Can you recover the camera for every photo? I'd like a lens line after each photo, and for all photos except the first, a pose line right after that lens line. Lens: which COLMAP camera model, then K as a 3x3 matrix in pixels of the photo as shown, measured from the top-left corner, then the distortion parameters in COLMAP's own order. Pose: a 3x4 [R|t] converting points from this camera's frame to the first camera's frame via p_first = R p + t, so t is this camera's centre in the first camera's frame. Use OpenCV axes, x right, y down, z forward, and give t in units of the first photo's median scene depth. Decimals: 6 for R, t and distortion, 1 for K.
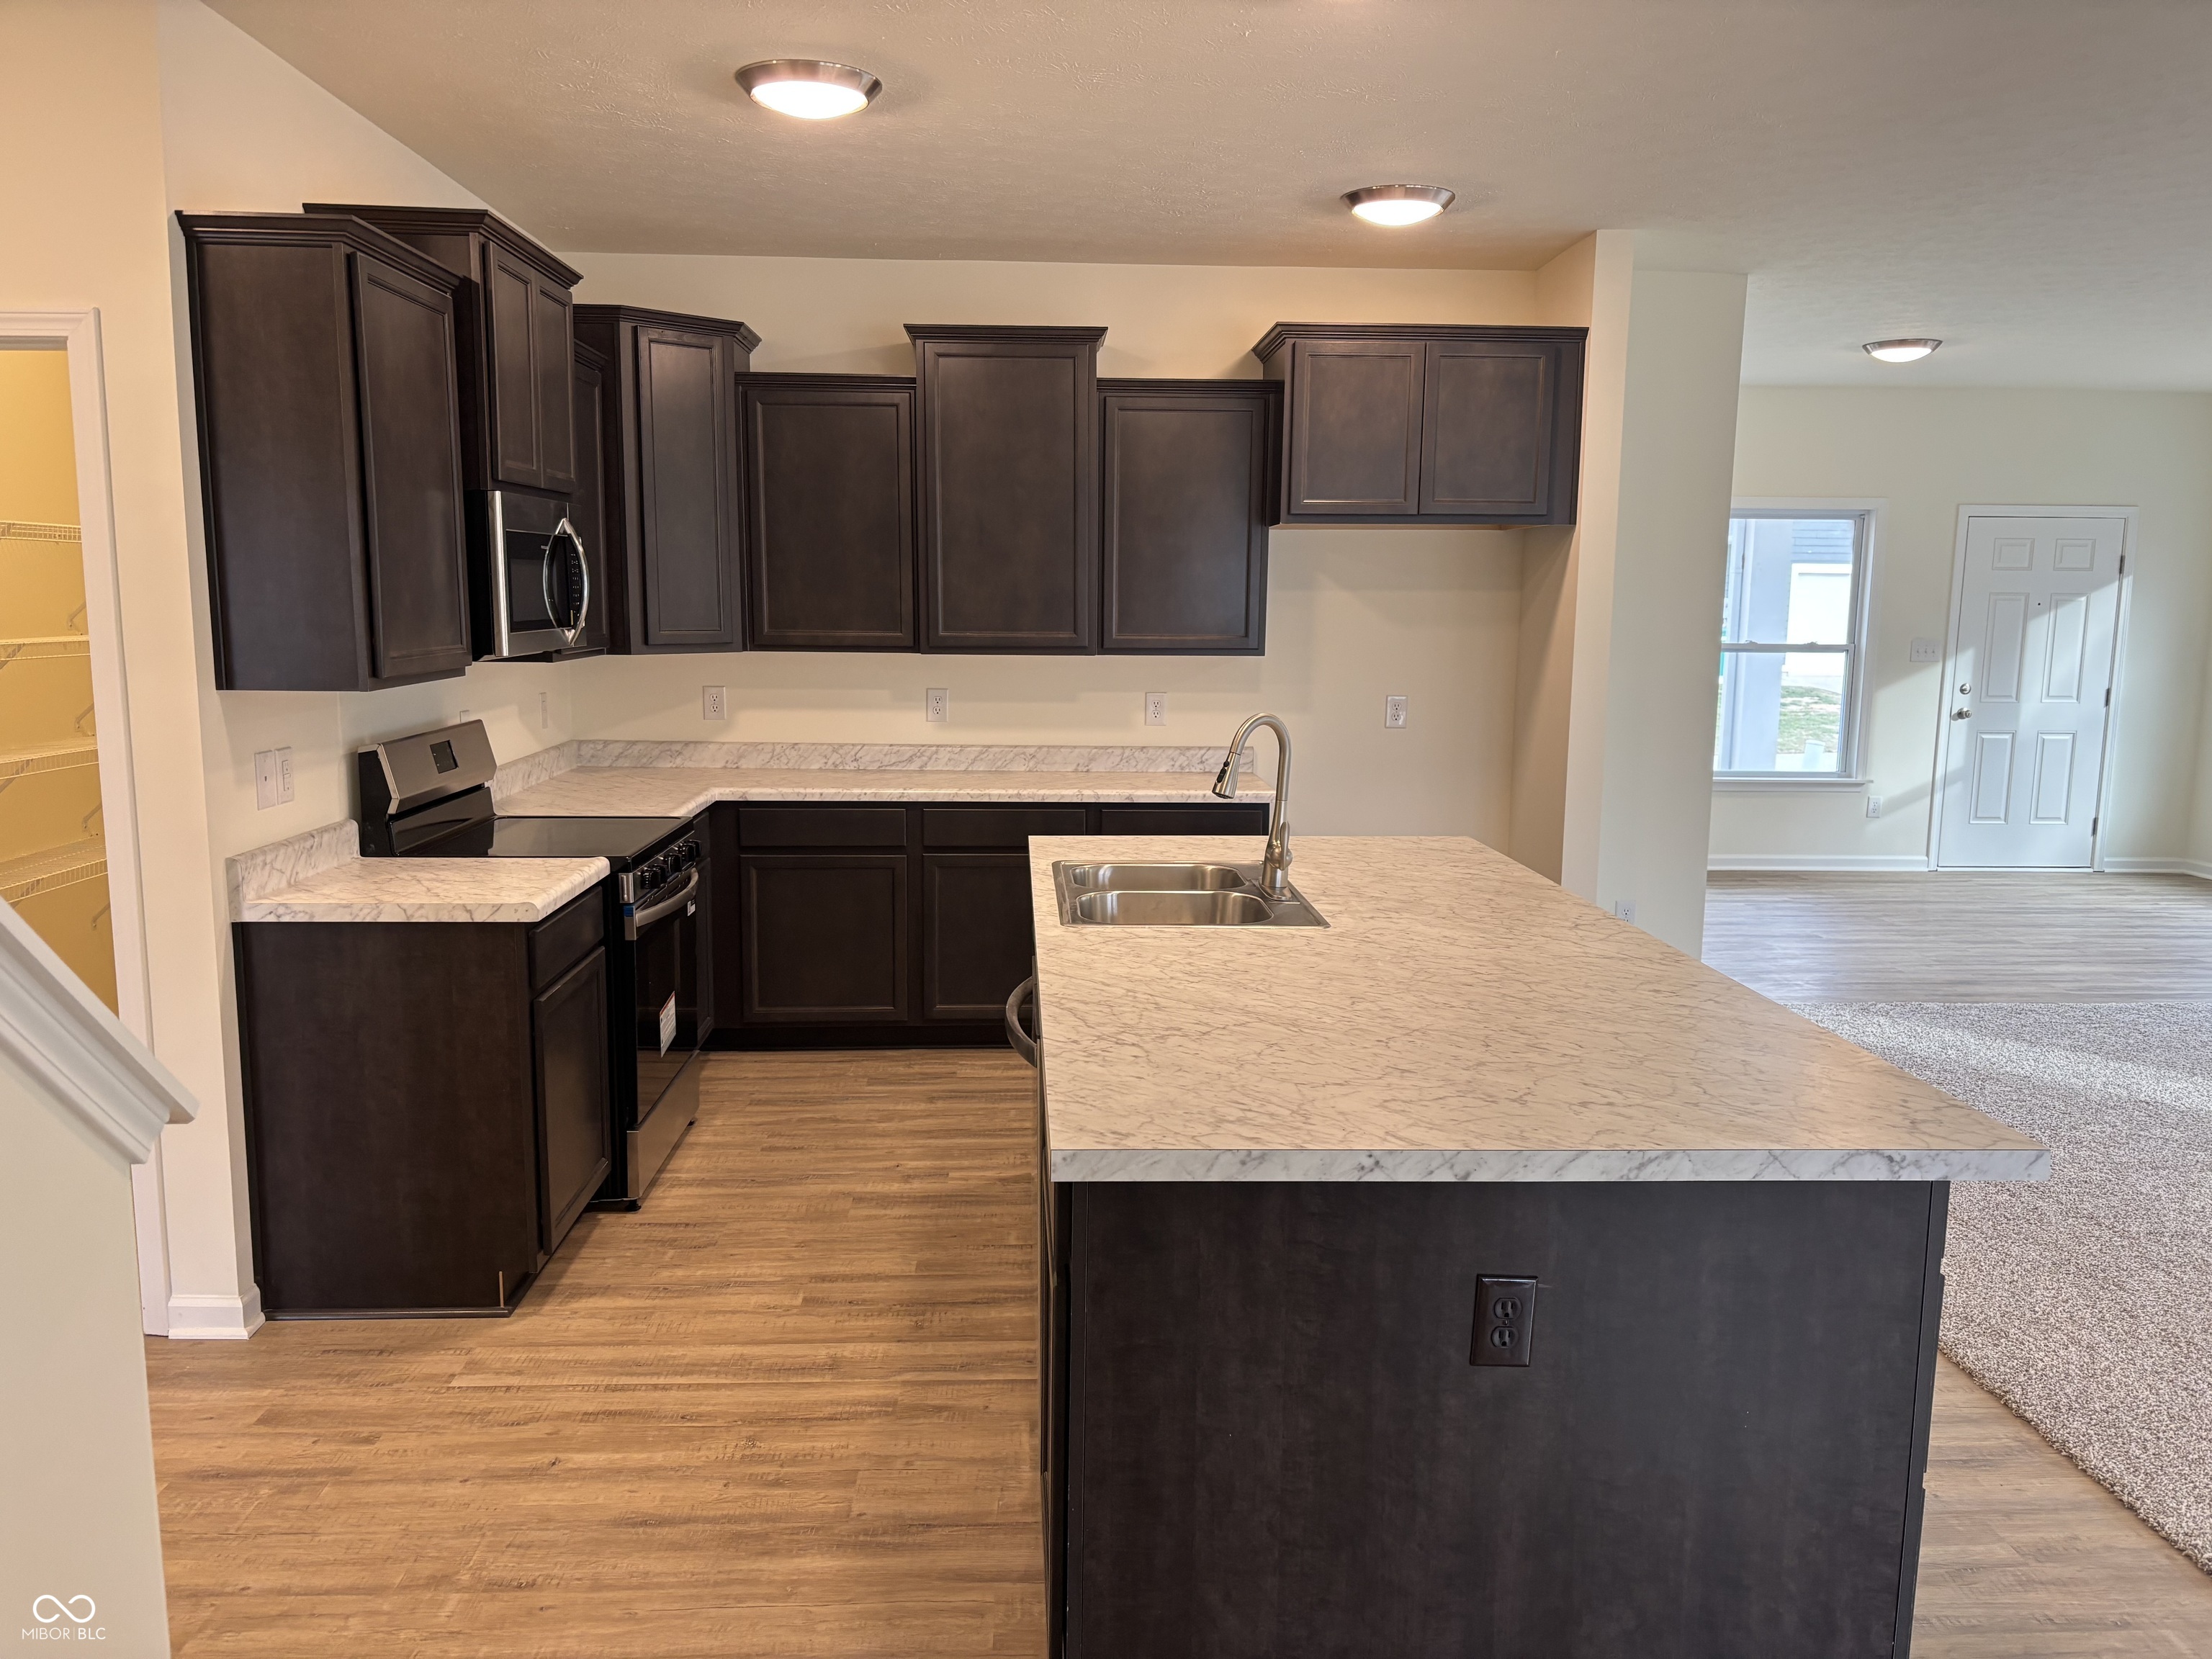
lens RADIAL K [[1674.6, 0, 1117.1], [0, 1674.6, 833.0], [0, 0, 1]] dist [0.044449, -0.048604]
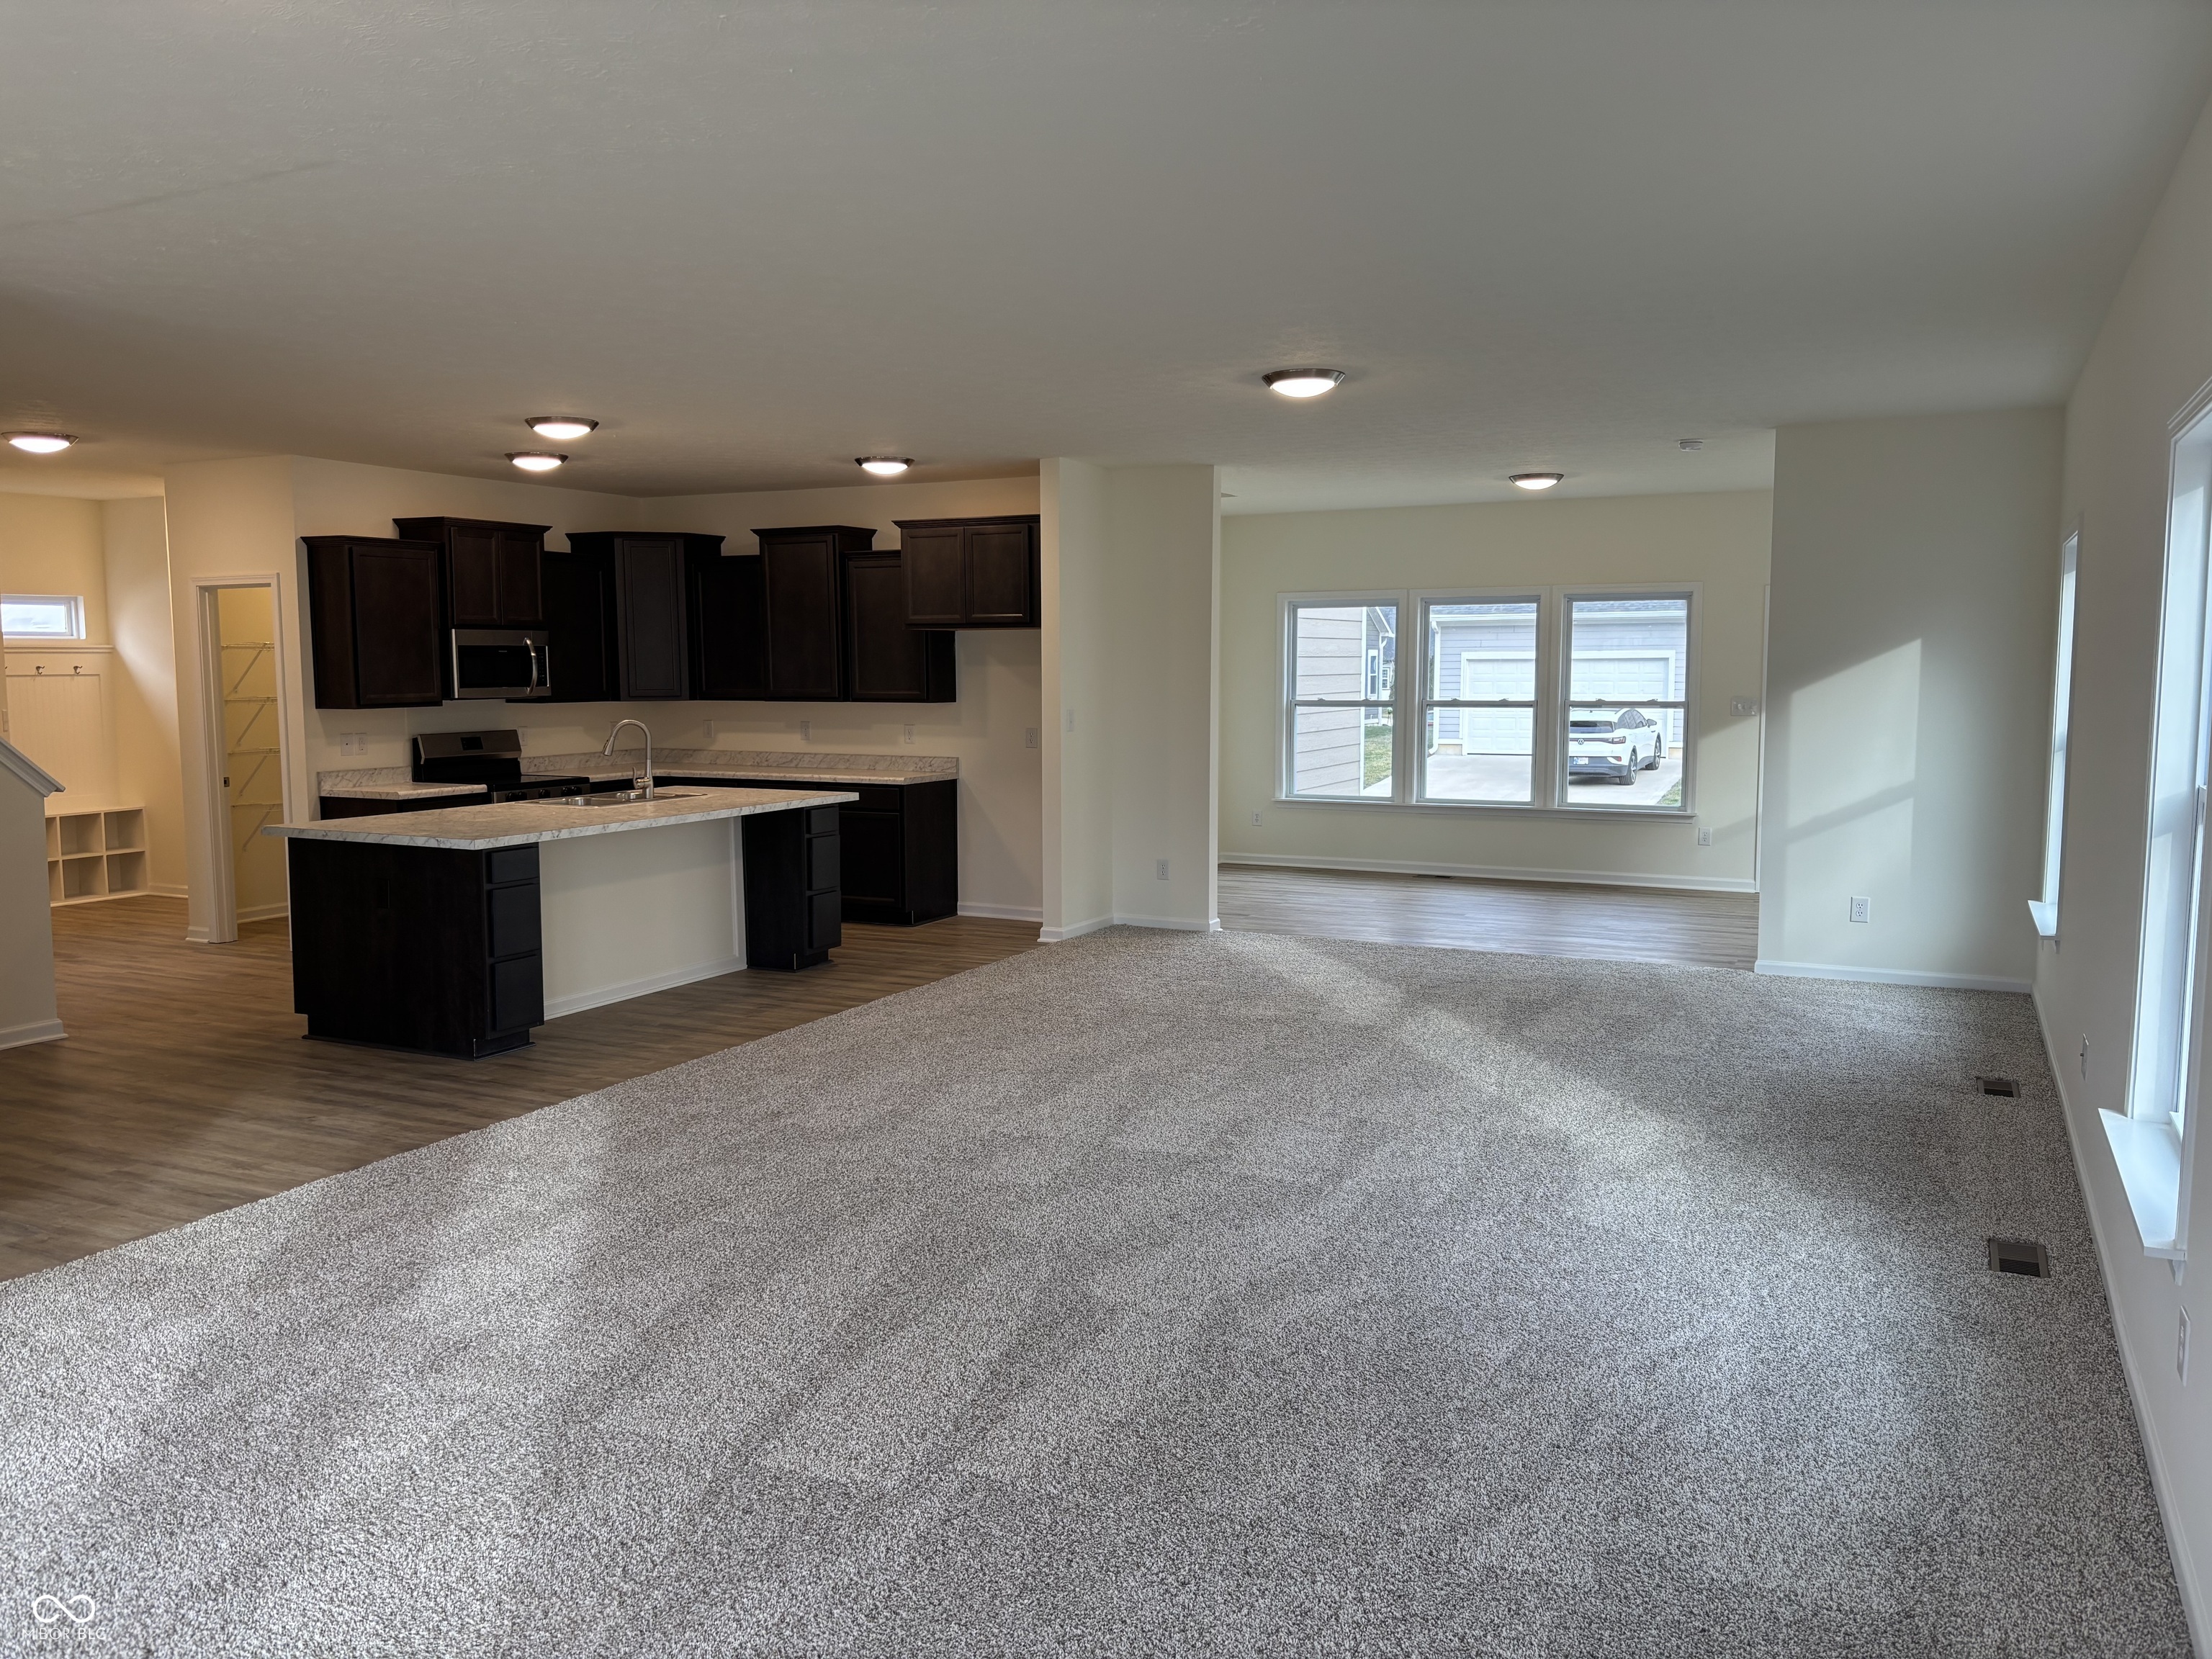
lens RADIAL K [[1674.6, 0, 1110.7], [0, 1674.6, 832.3], [0, 0, 1]] dist [0.044449, -0.048604]
pose [[0.873624, 0.035426, -0.485310, 1.333913], [-0.056945, 0.997936, -0.029664, 0.084393], [0.483257, 0.053552, 0.873839, -0.515649]]
